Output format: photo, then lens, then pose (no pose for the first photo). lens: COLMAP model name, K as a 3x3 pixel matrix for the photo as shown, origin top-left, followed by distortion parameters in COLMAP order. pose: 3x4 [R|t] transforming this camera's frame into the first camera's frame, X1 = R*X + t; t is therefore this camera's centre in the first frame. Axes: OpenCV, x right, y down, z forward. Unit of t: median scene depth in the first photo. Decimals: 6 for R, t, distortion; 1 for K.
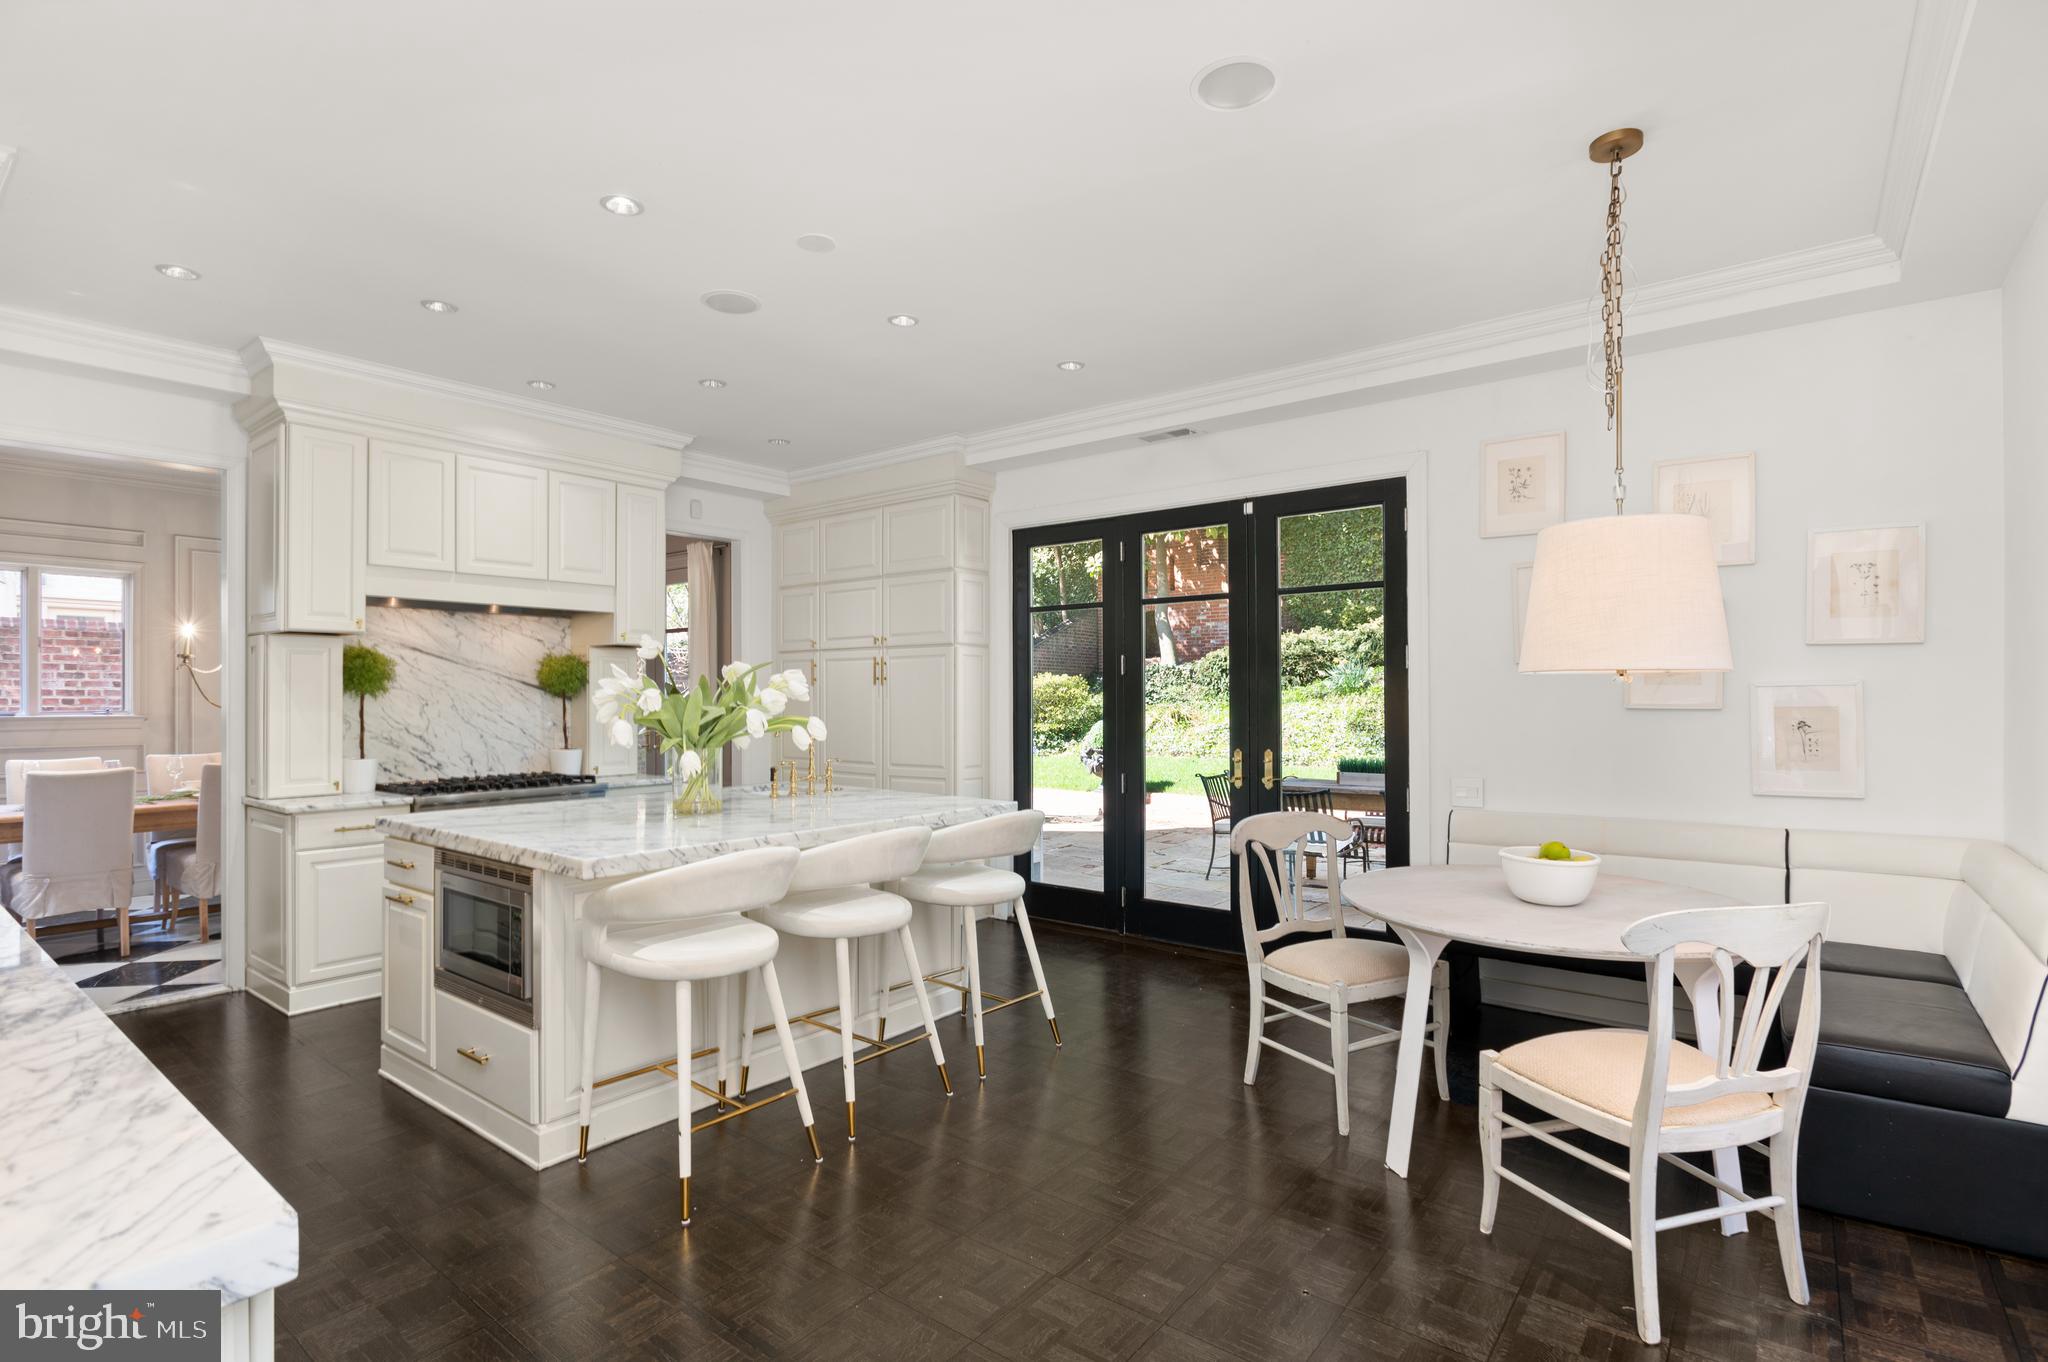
lens RADIAL K [[984.8, 0, 1034.0], [0, 984.8, 690.2], [0, 0, 1]] dist [-0.013344, 0.000478]
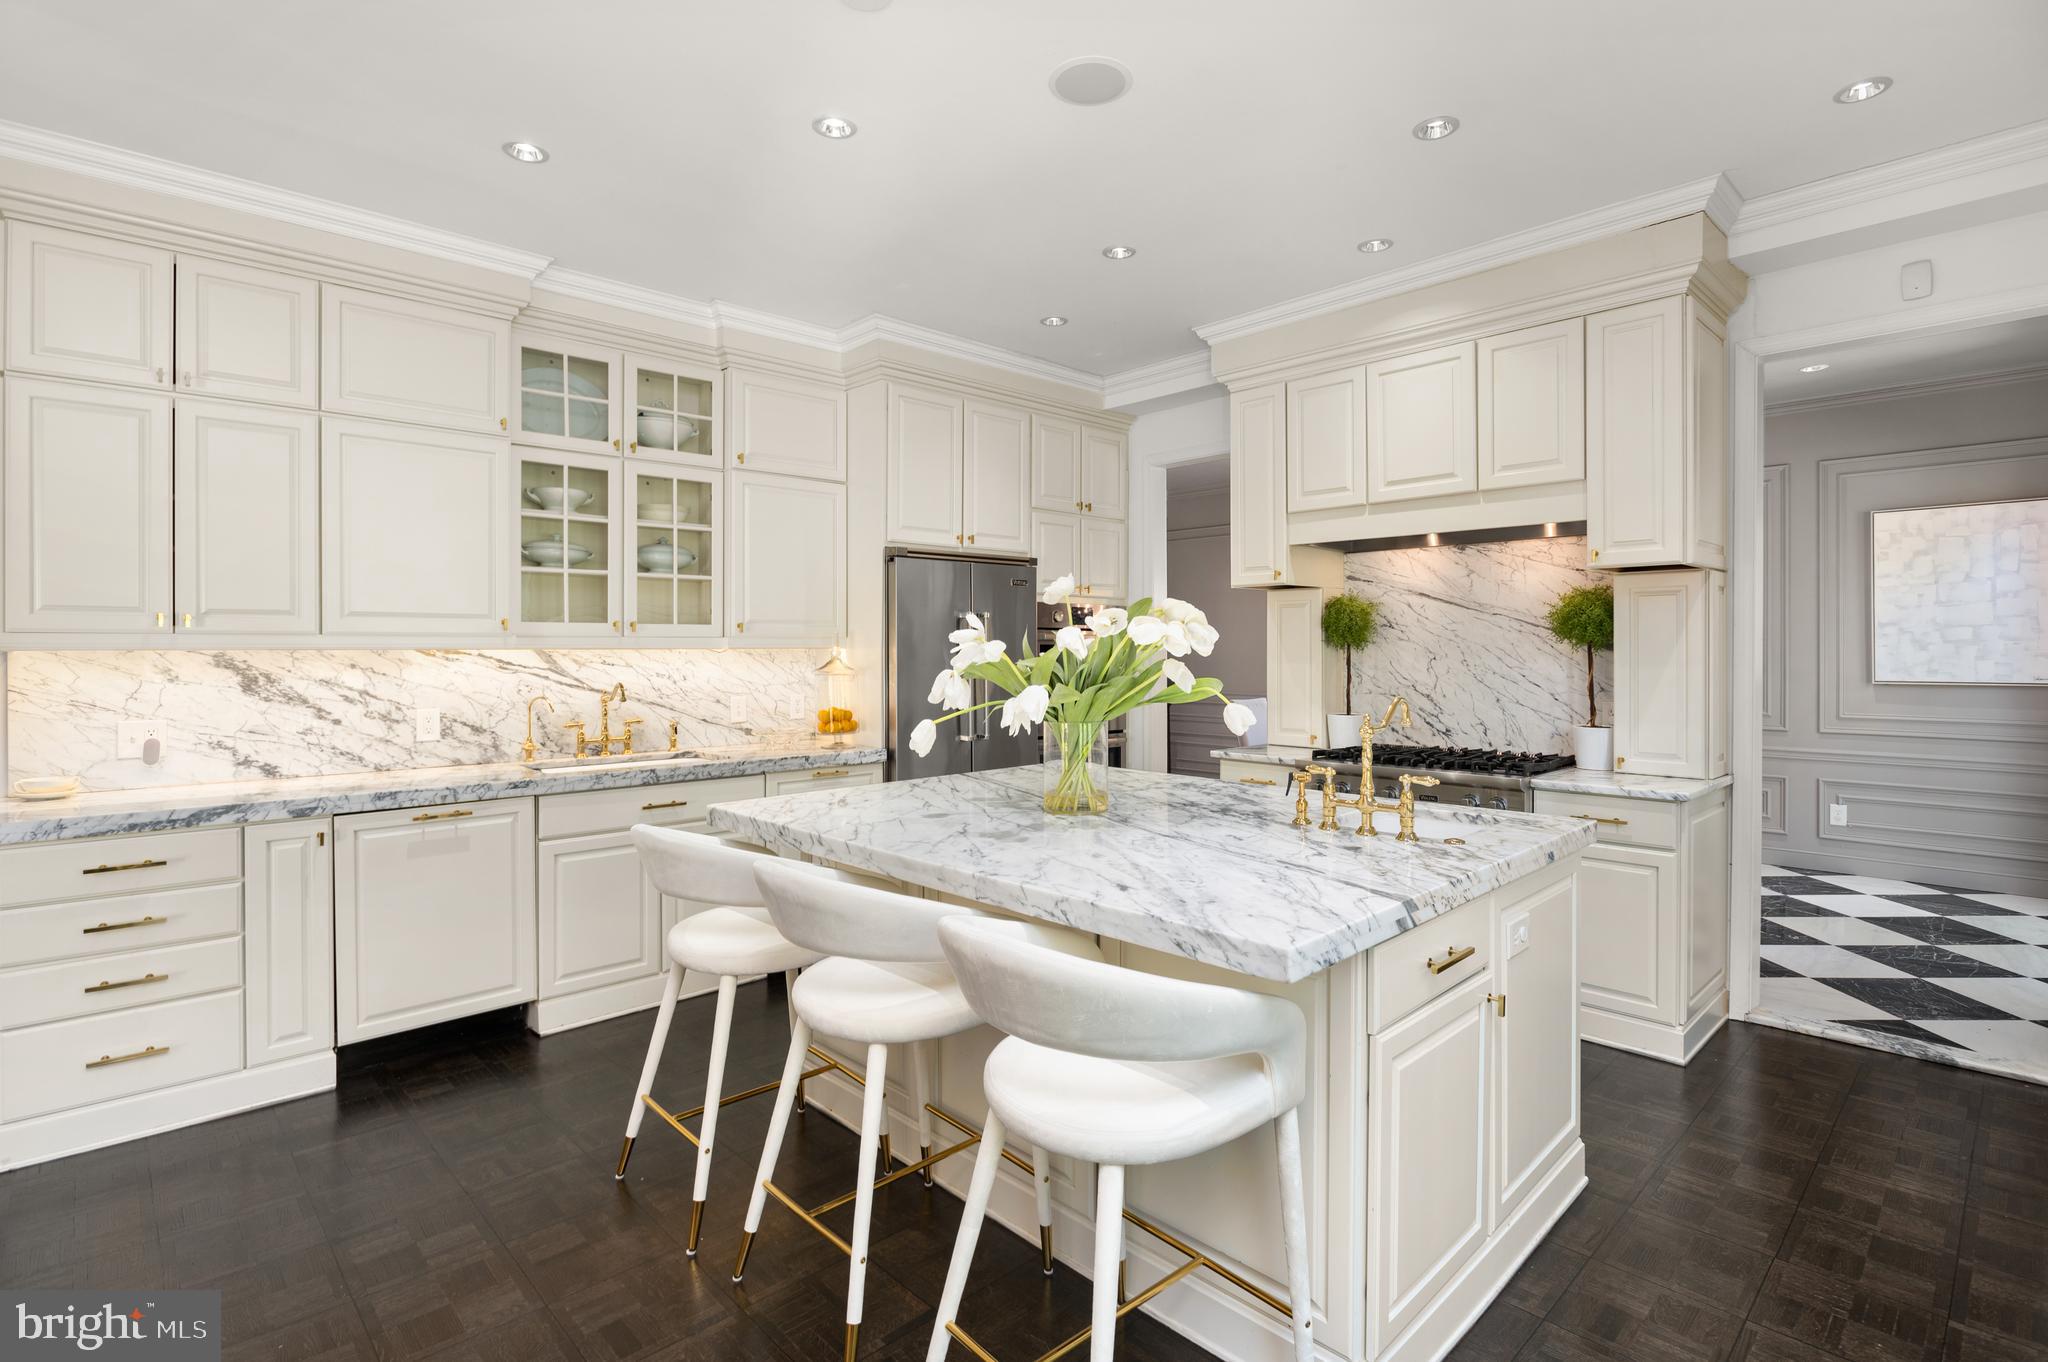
lens RADIAL K [[984.8, 0, 1024.9], [0, 984.8, 661.1], [0, 0, 1]] dist [-0.013344, 0.000478]
pose [[-0.158169, 0.013300, -0.987322, 0.275264], [0.007414, 0.999897, 0.012281, 0.003616], [0.987384, -0.005377, -0.158252, 0.763763]]
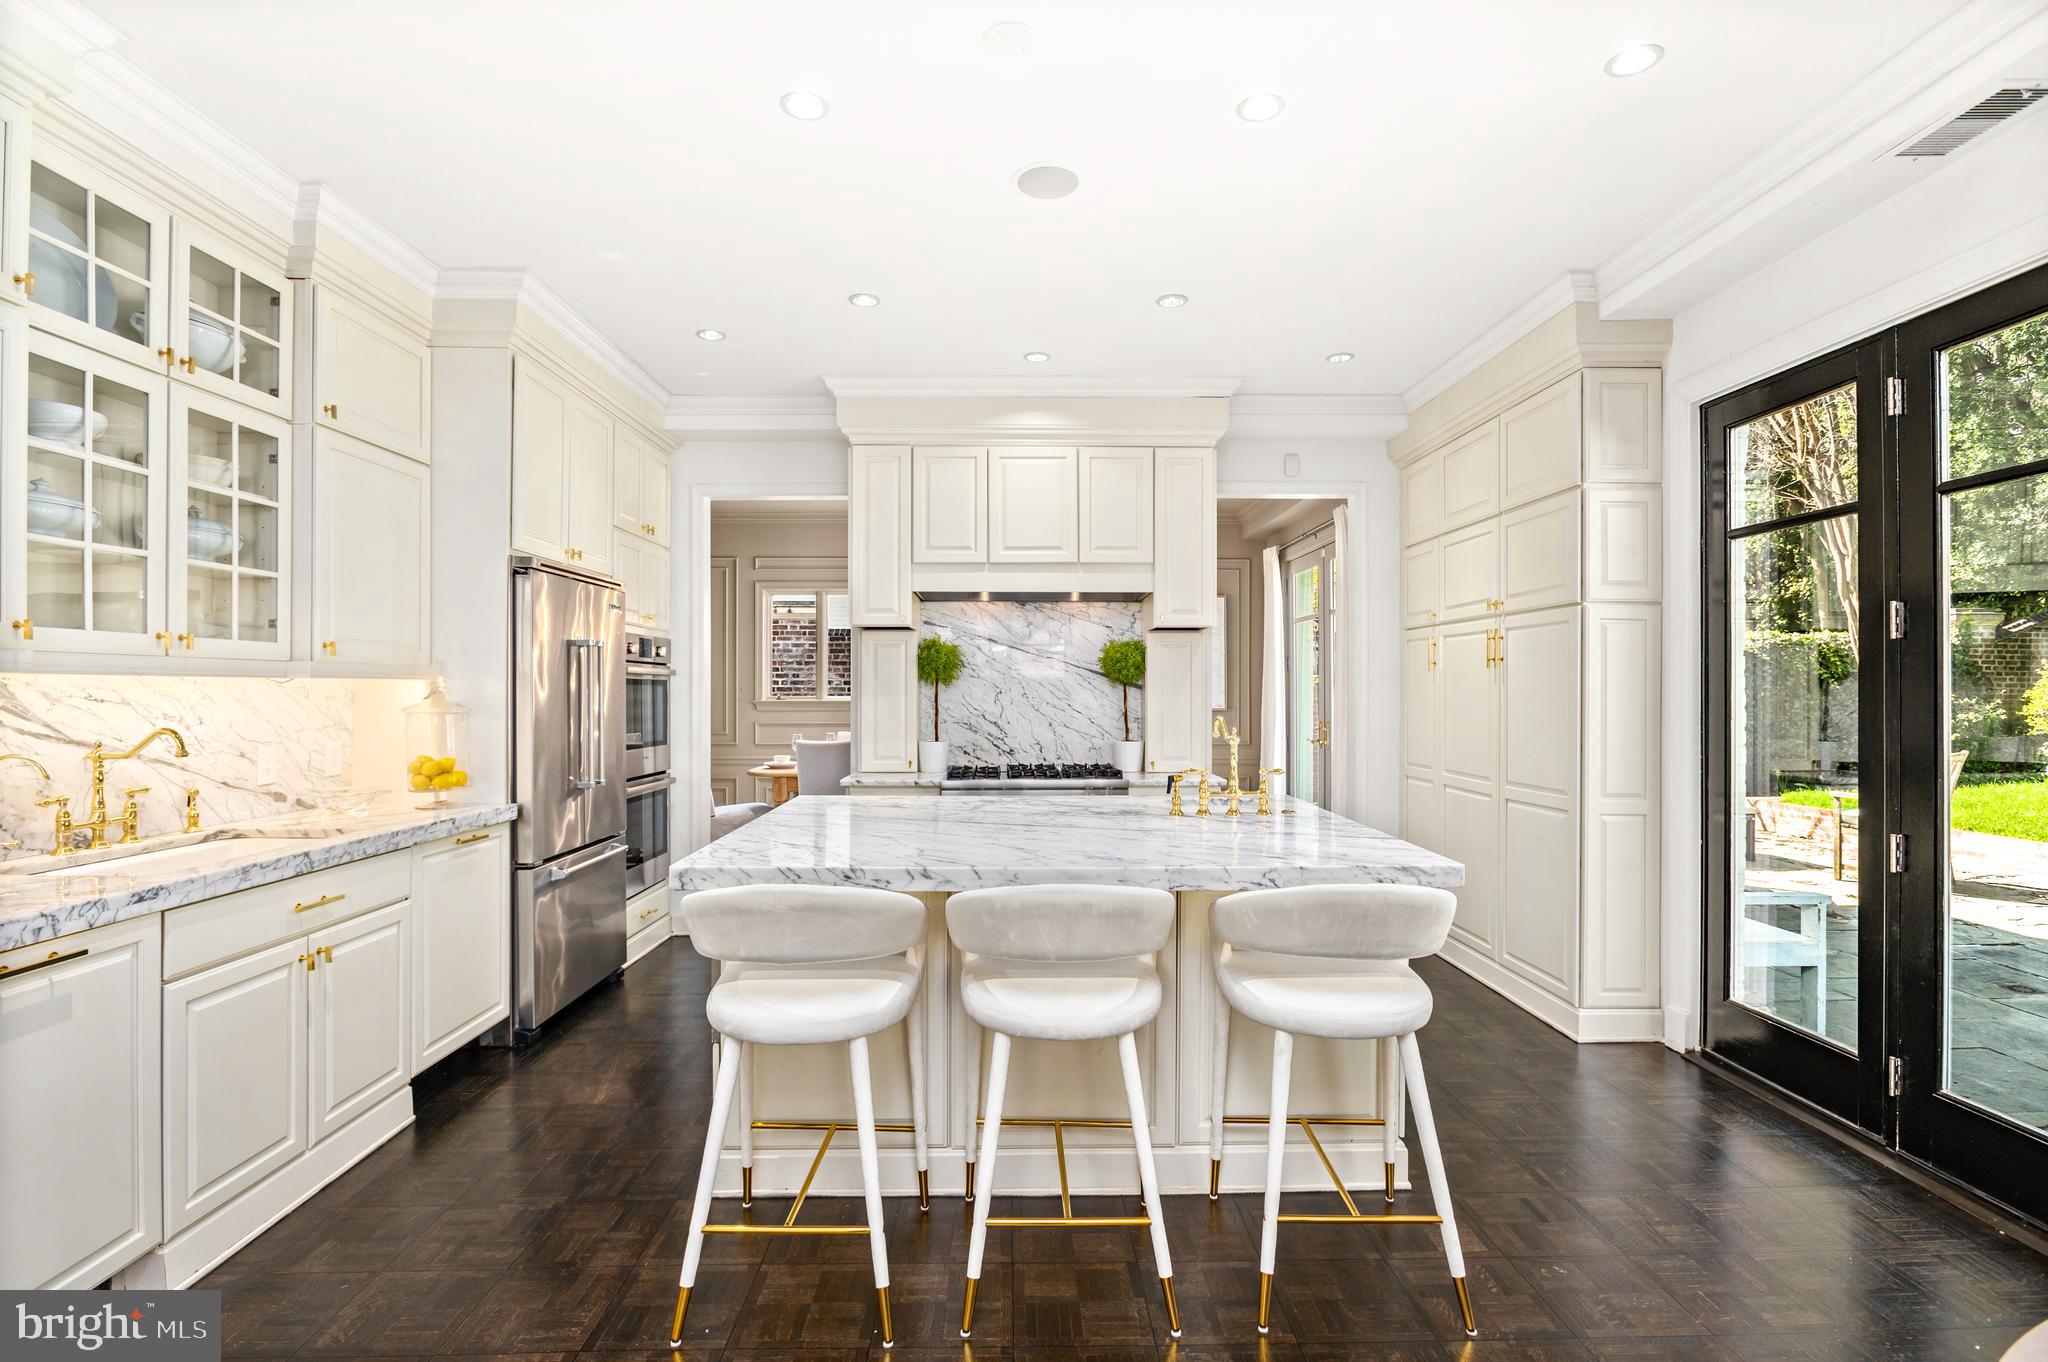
lens RADIAL K [[984.8, 0, 1023.4], [0, 984.8, 680.7], [0, 0, 1]] dist [-0.013344, 0.000478]
pose [[0.623660, -0.005775, -0.781674, 0.212732], [0.002401, 0.999982, -0.005472, 0.007750], [0.781692, 0.001536, 0.623663, 0.354015]]
